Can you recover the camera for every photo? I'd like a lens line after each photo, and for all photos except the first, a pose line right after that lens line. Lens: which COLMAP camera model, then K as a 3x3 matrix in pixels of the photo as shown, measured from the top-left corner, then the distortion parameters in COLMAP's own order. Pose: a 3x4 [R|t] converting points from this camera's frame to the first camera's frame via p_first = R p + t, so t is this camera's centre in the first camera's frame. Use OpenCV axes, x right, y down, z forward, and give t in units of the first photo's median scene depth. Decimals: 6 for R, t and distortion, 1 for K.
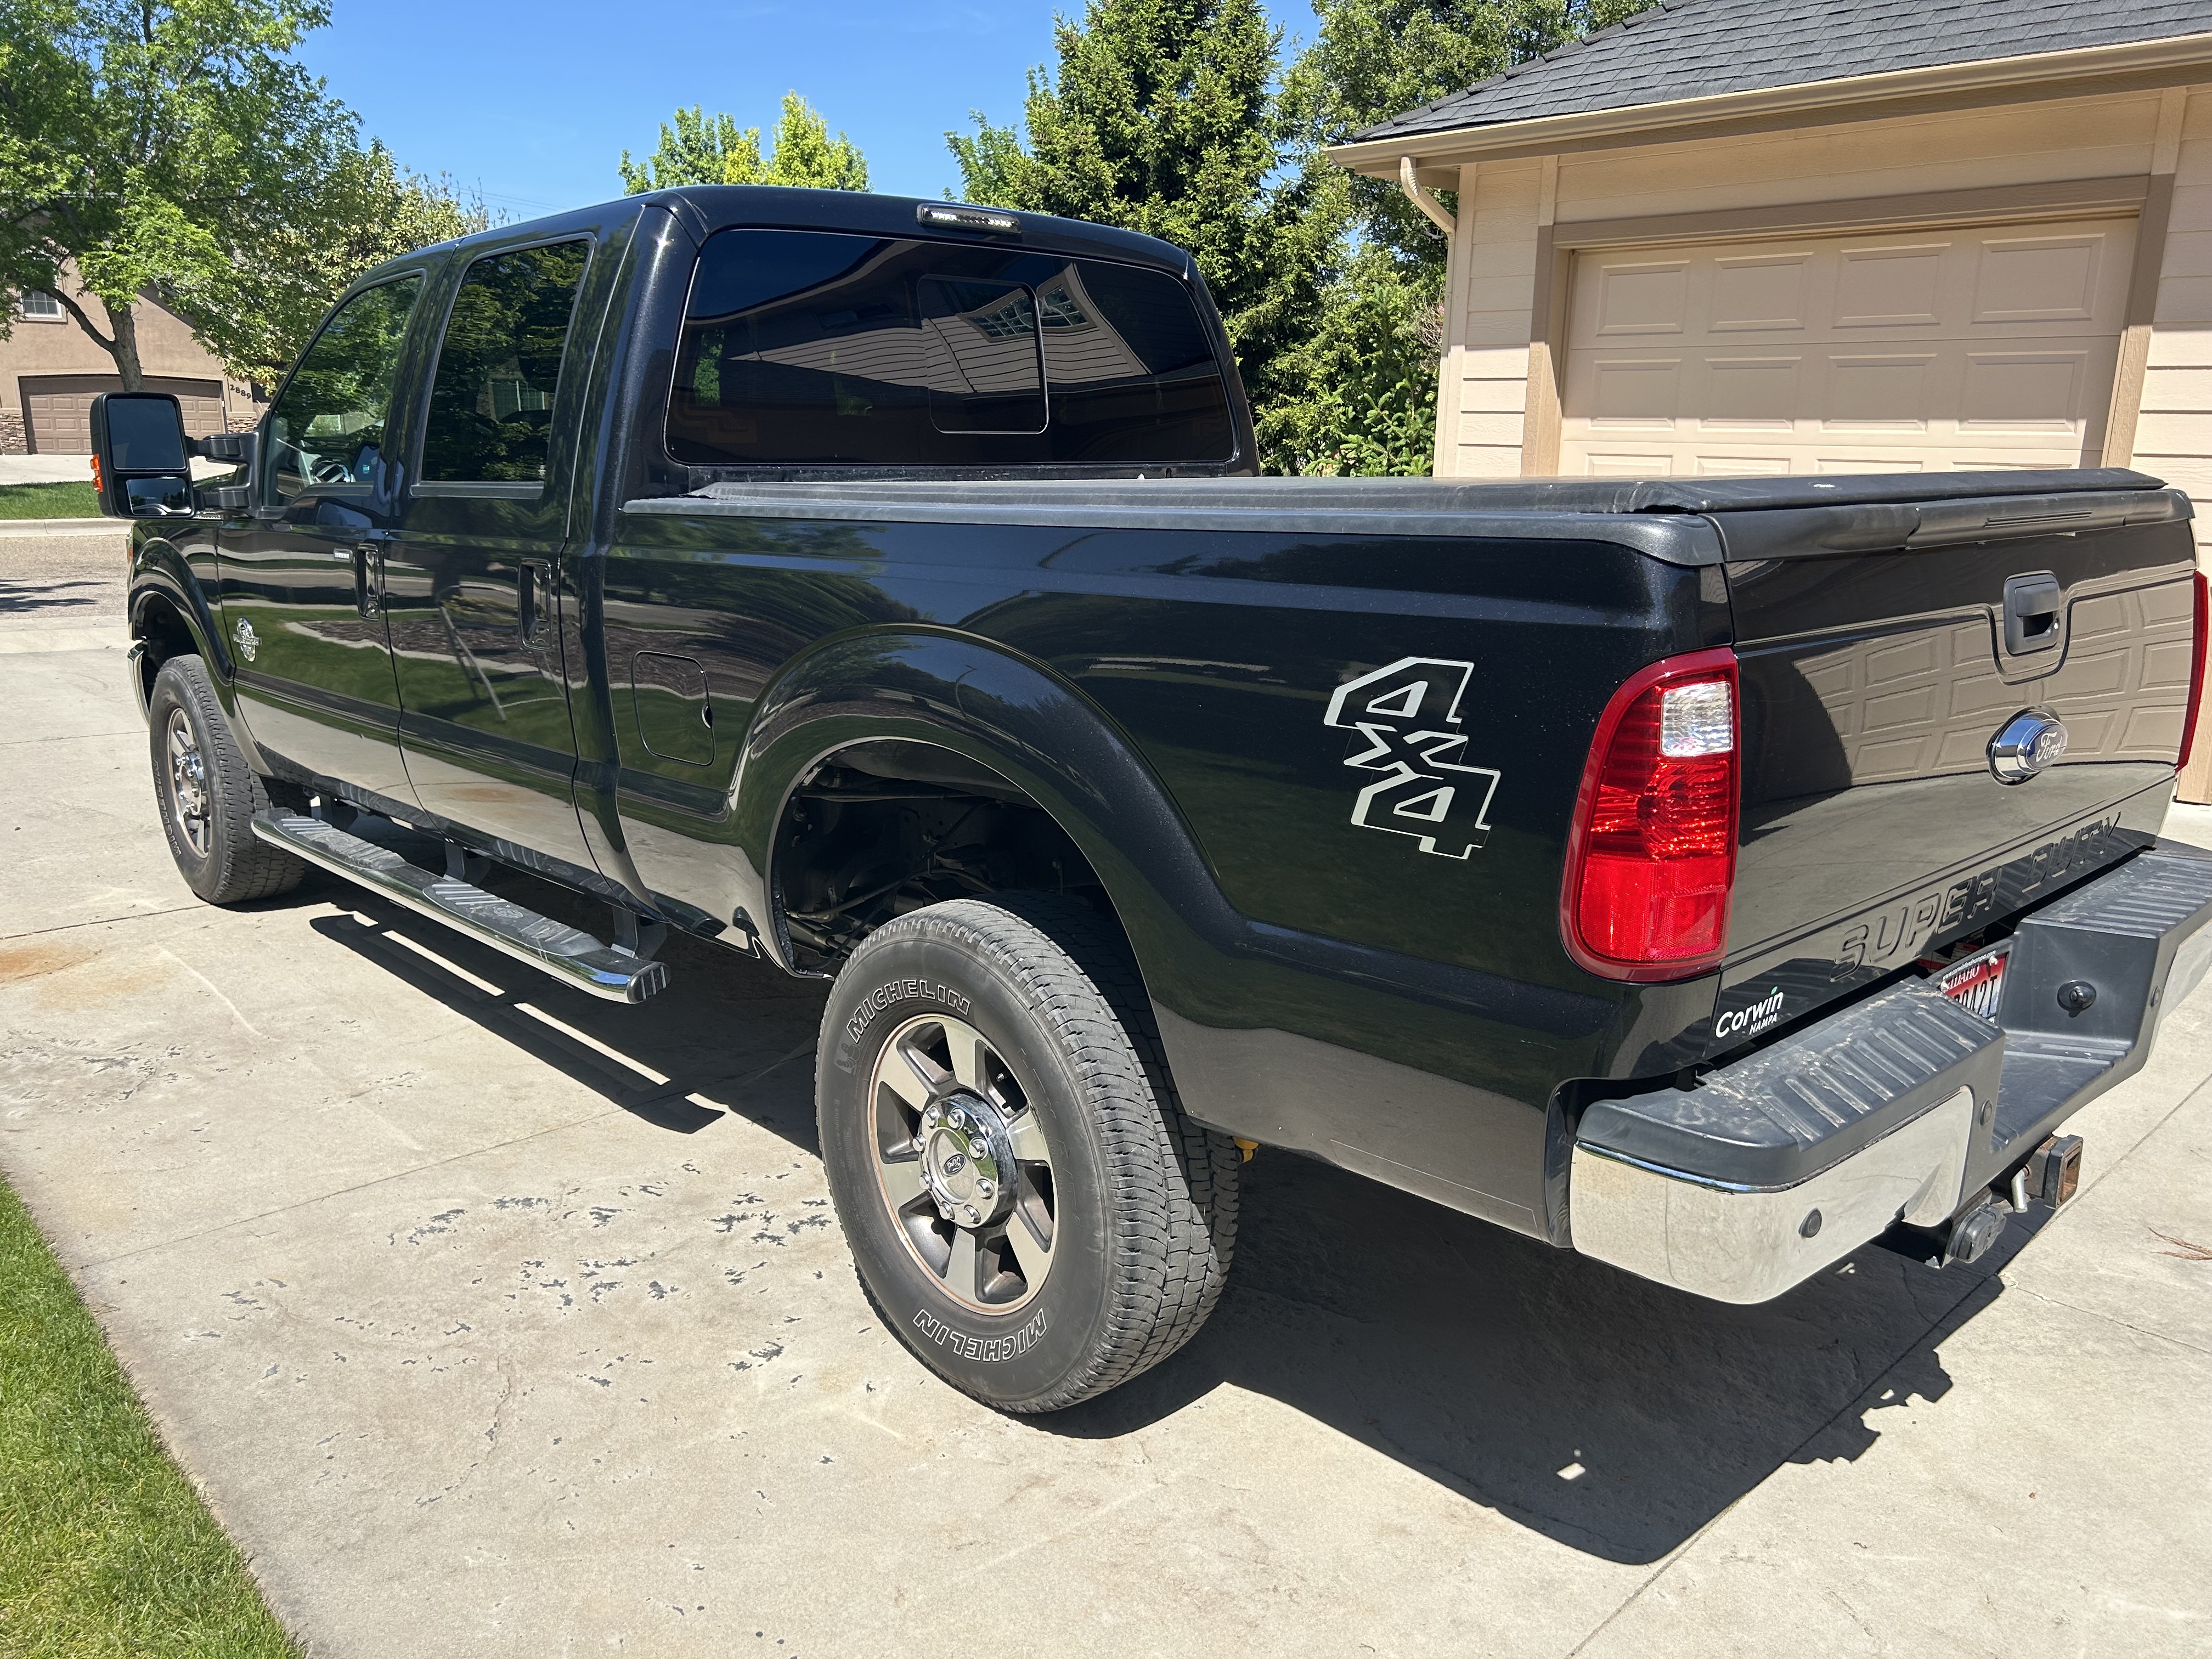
lens RADIAL K [[1669.9, 0, 1094.7], [0, 1669.9, 833.0], [0, 0, 1]] dist [0.016949, -0.035813]
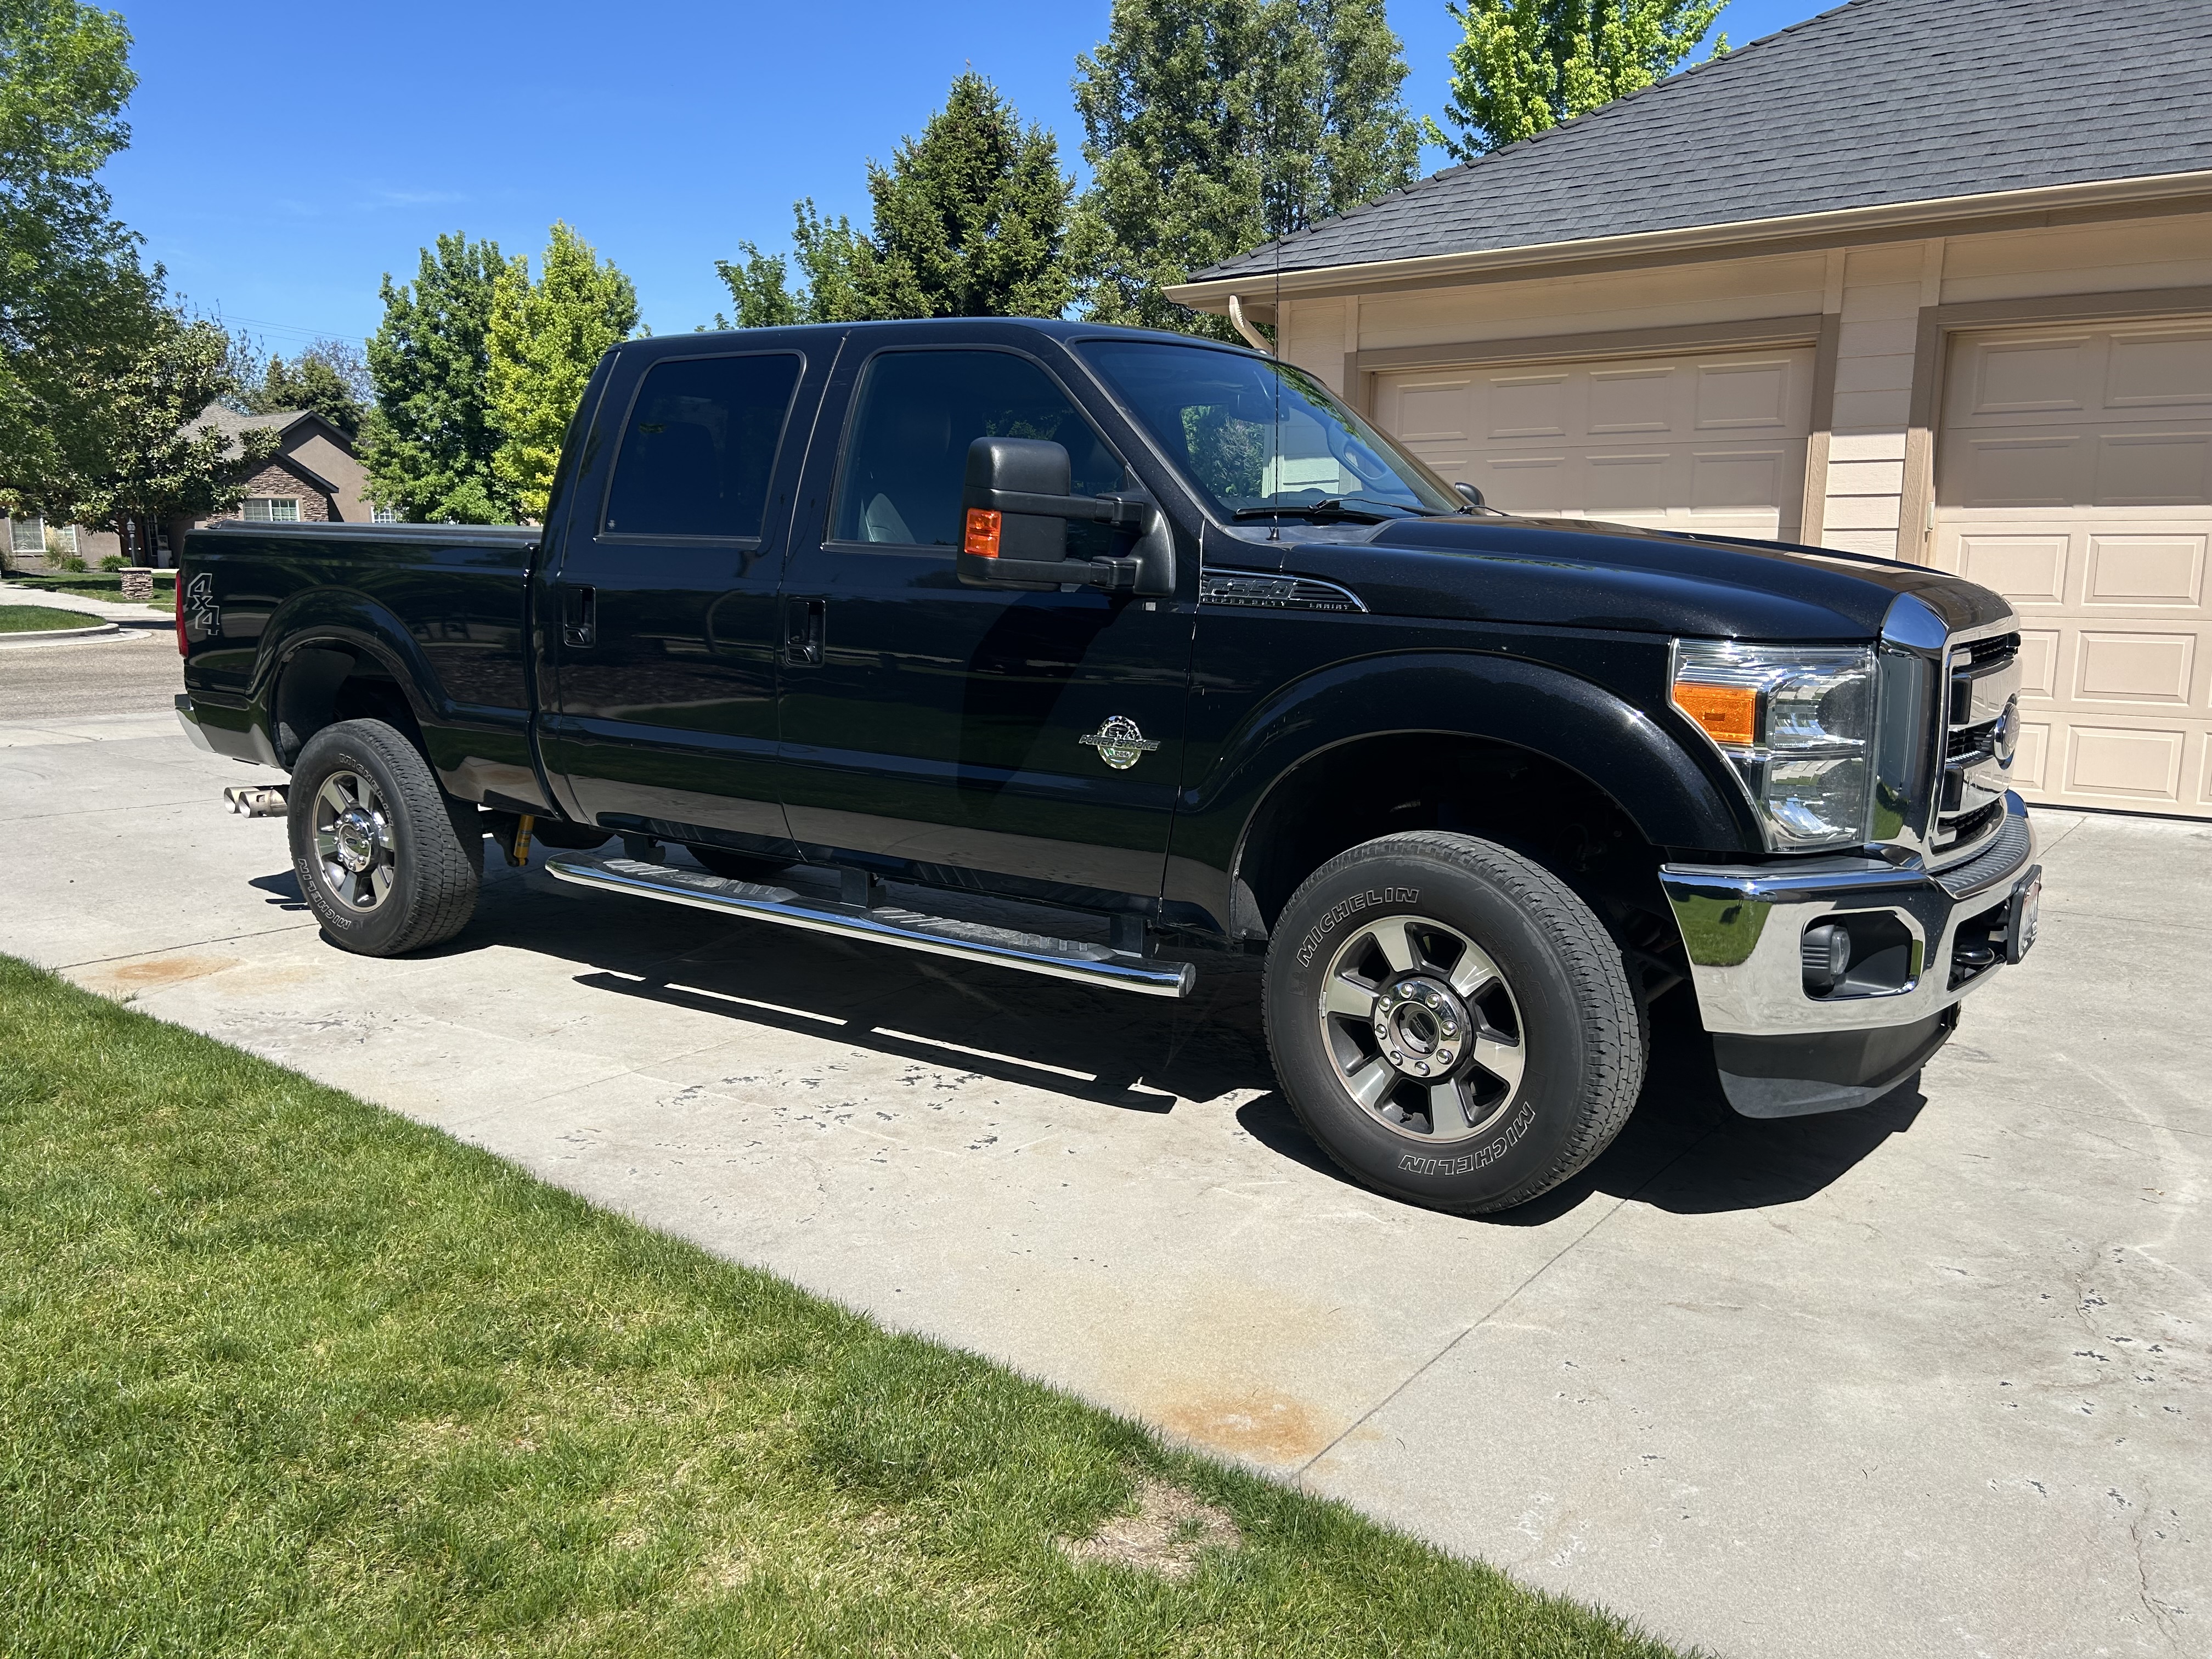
lens RADIAL K [[1669.9, 0, 1106.2], [0, 1669.9, 822.5], [0, 0, 1]] dist [0.016949, -0.035813]
pose [[0.987956, -0.037003, 0.150248, -0.095489], [0.047944, 0.996404, -0.069863, 0.047731], [-0.147123, 0.076225, 0.986177, -0.129788]]
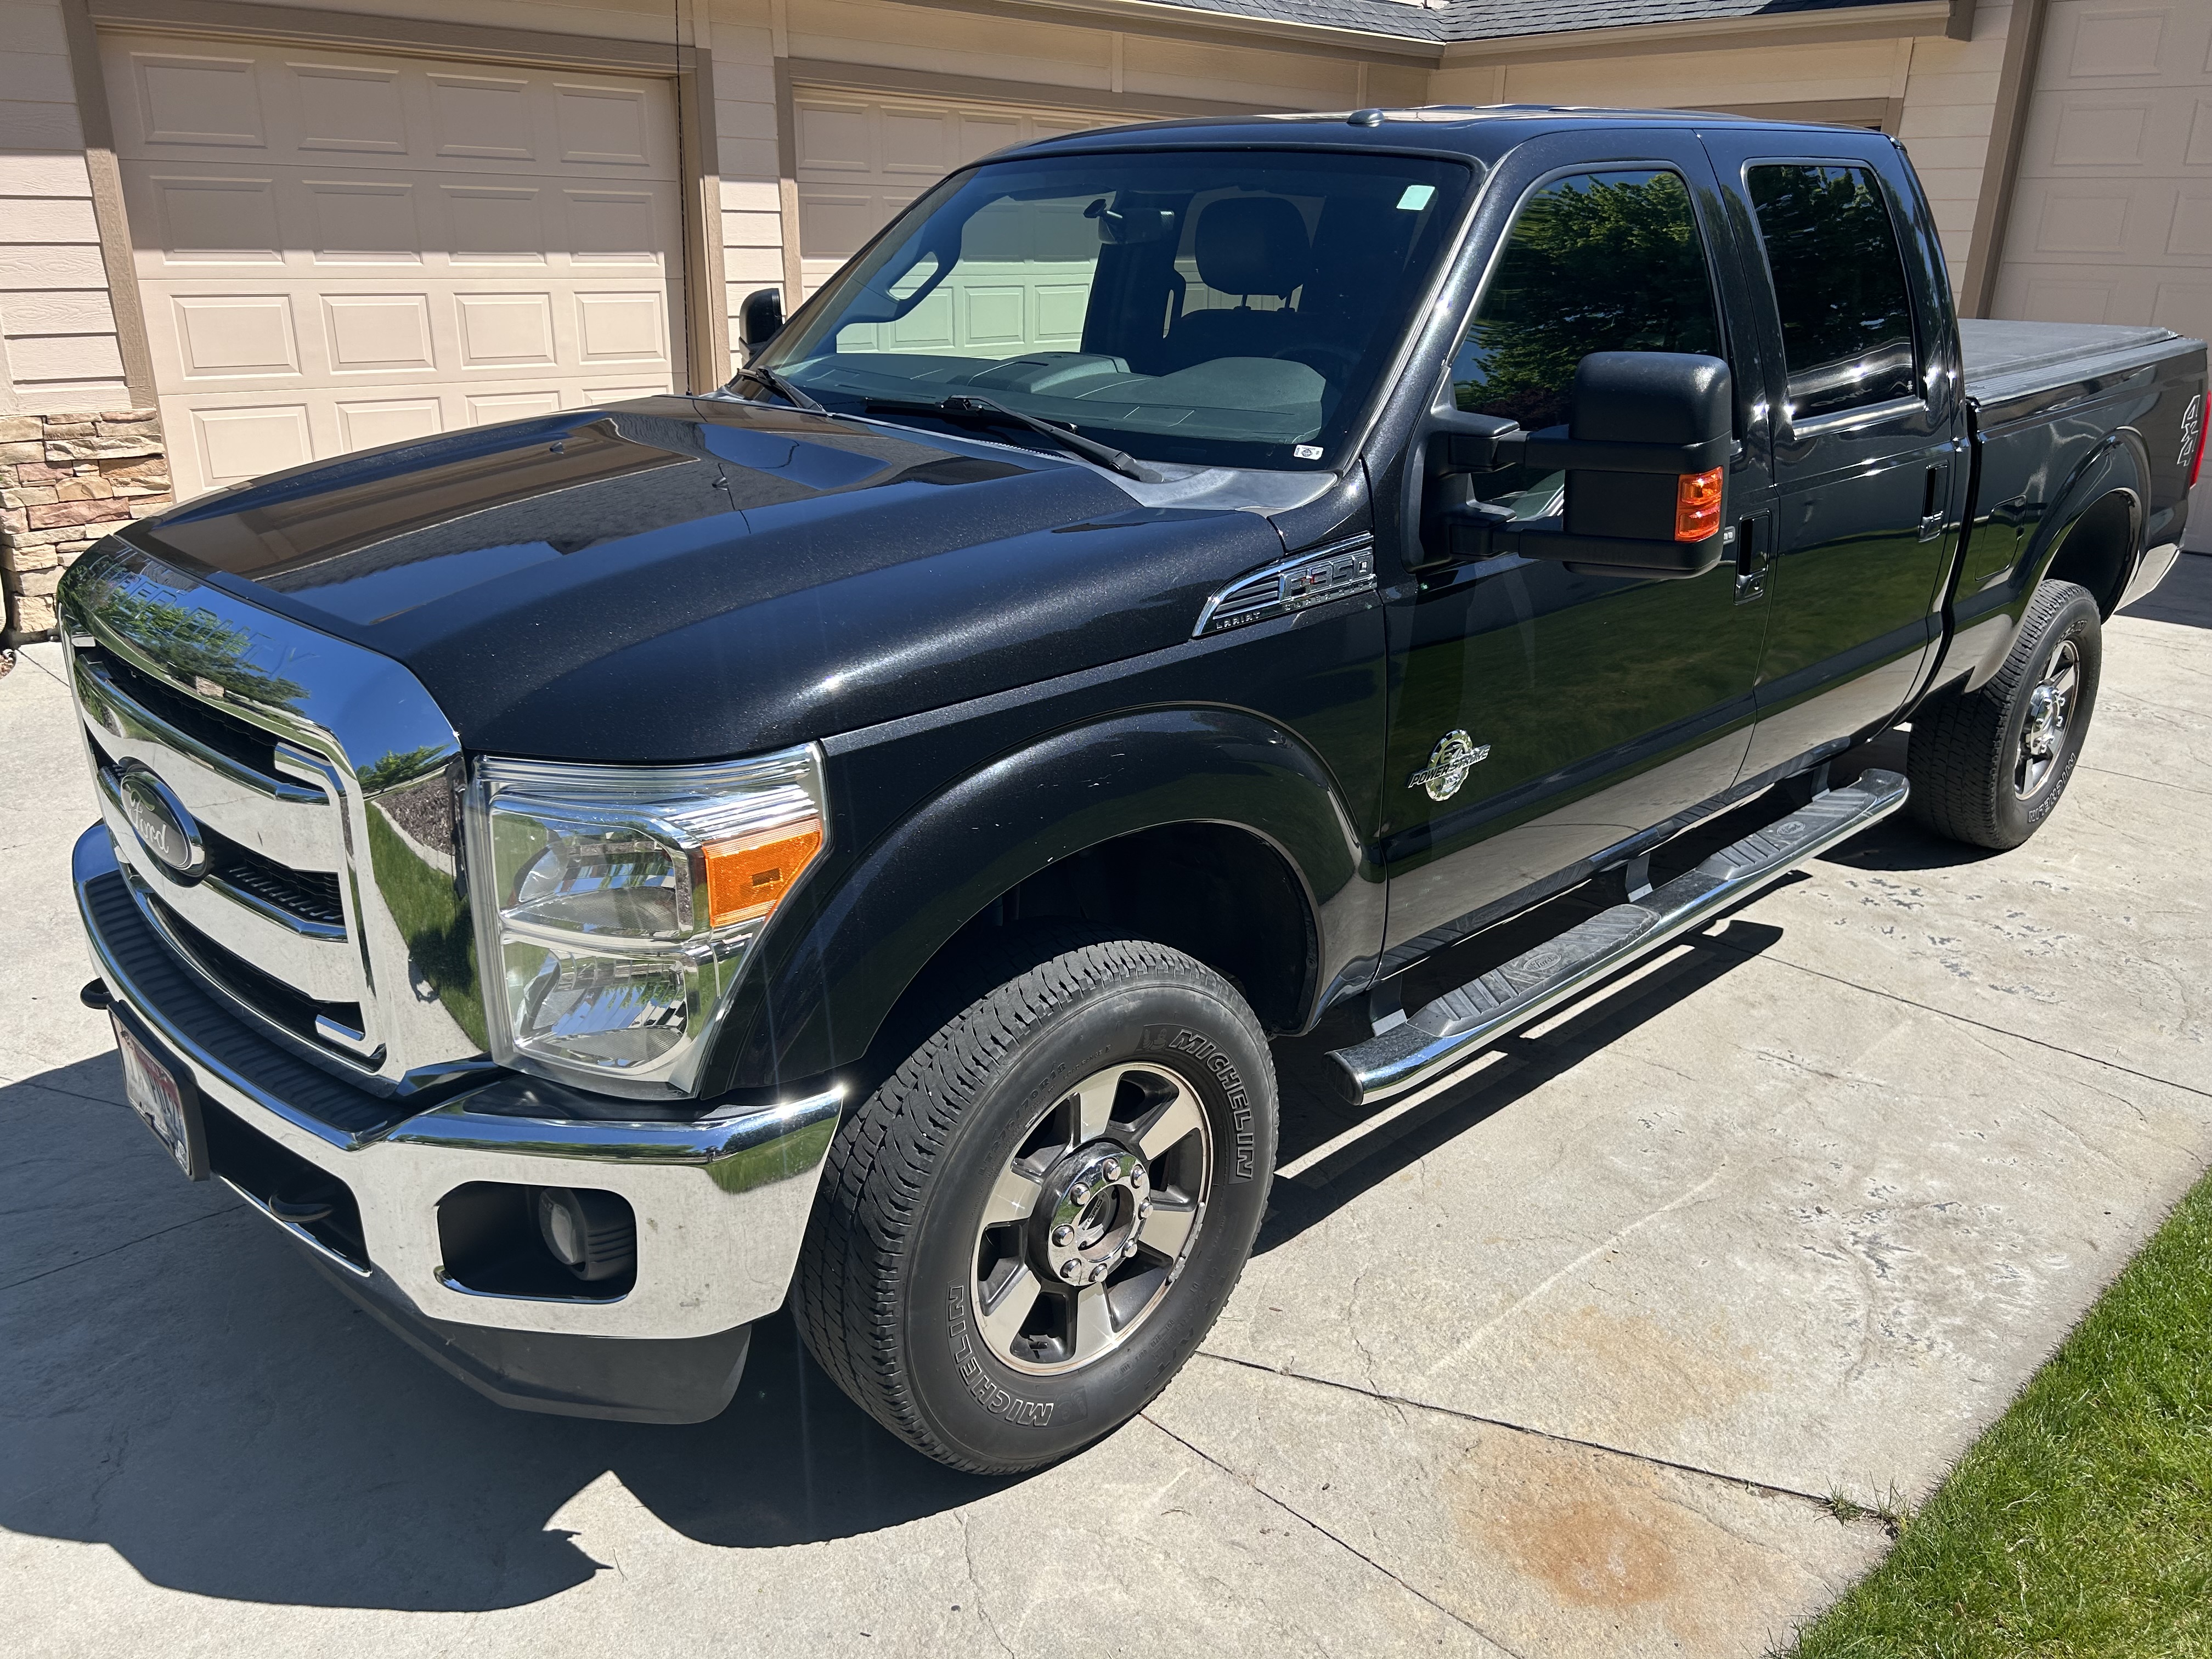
lens RADIAL K [[1669.9, 0, 1106.5], [0, 1669.9, 831.3], [0, 0, 1]] dist [0.016949, -0.035813]
pose [[-0.009409, -0.328685, 0.944393, -0.550147], [0.233342, 0.917639, 0.321699, -0.147201], [-0.972349, 0.223393, 0.068062, 0.578815]]
